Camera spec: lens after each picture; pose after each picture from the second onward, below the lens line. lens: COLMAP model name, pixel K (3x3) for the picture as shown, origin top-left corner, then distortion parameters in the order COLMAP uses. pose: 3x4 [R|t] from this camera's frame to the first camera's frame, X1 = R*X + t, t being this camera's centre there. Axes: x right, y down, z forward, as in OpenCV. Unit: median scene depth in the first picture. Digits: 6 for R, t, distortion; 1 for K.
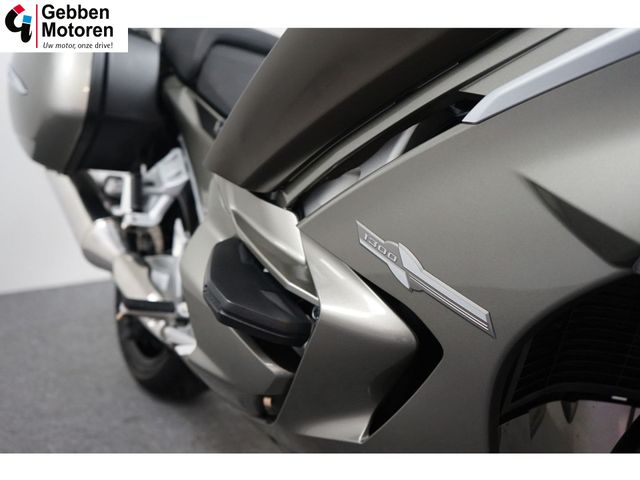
lens RADIAL K [[672.4, 0, 320.0], [0, 672.4, 240.0], [0, 0, 1]] dist [0.002027, 0.001412]
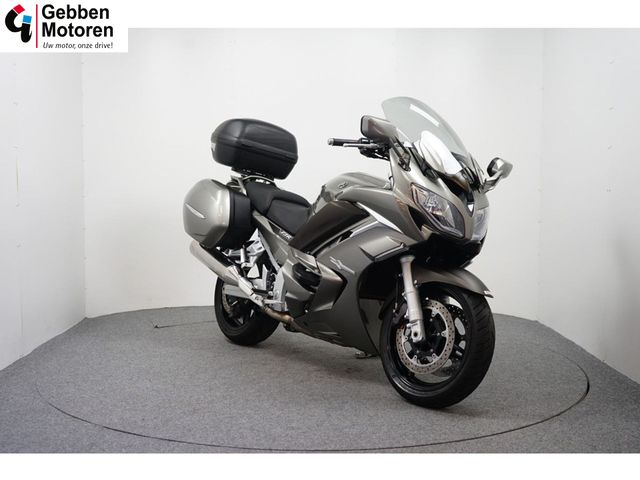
lens RADIAL K [[774.2, 0, 320.0], [0, 774.2, 240.0], [0, 0, 1]] dist [-0.008757, -0.001161]
pose [[0.998343, -0.001805, 0.057518, -0.263101], [0.008531, 0.993105, -0.116916, 0.396382], [-0.056910, 0.117213, 0.991475, -3.547628]]
